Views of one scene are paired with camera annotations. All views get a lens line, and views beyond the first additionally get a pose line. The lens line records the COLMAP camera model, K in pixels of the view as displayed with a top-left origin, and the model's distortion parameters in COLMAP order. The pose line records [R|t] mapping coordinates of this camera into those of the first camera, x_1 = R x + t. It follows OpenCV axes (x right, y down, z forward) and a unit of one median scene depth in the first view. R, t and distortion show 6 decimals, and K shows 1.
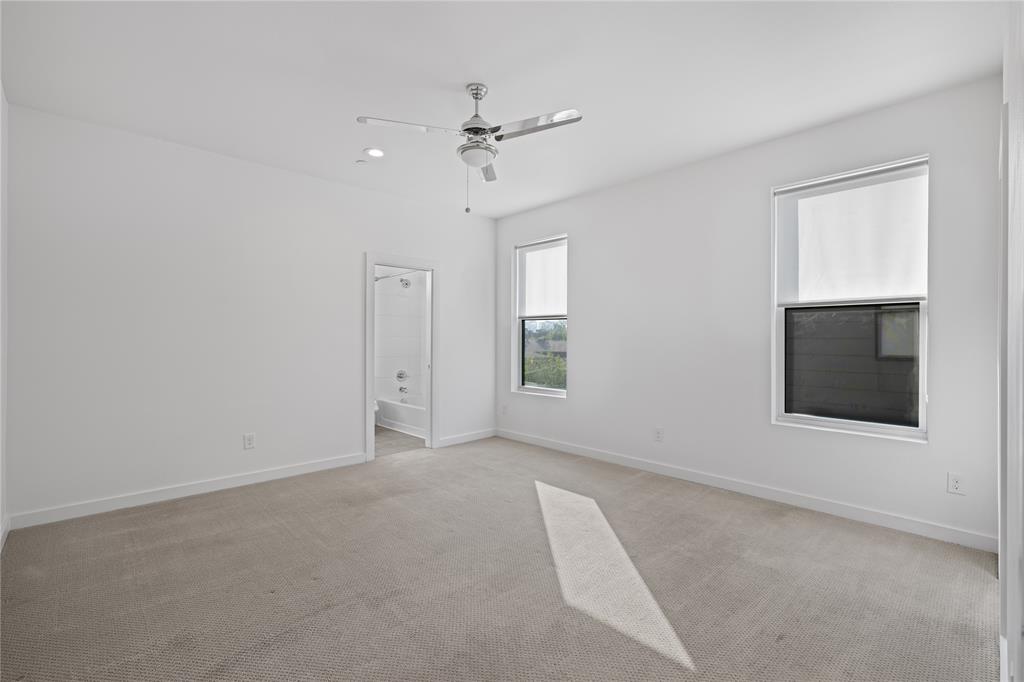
lens RADIAL K [[461.4, 0, 510.8], [0, 461.4, 338.6], [0, 0, 1]] dist [-0.000518, 0.000657]
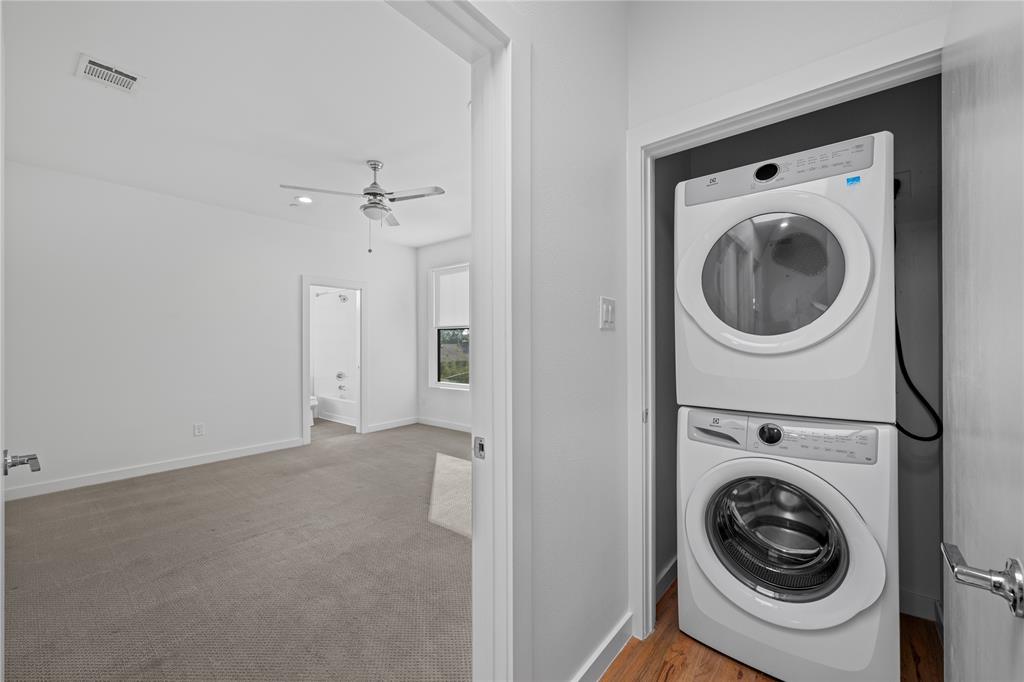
lens RADIAL K [[409.9, 0, 514.1], [0, 409.9, 342.5], [0, 0, 1]] dist [0.000509, -0.000728]
pose [[0.991700, -0.006206, 0.128424, 0.131827], [0.006581, 0.999975, -0.002495, -0.001418], [-0.128406, 0.003320, 0.991716, -0.197167]]
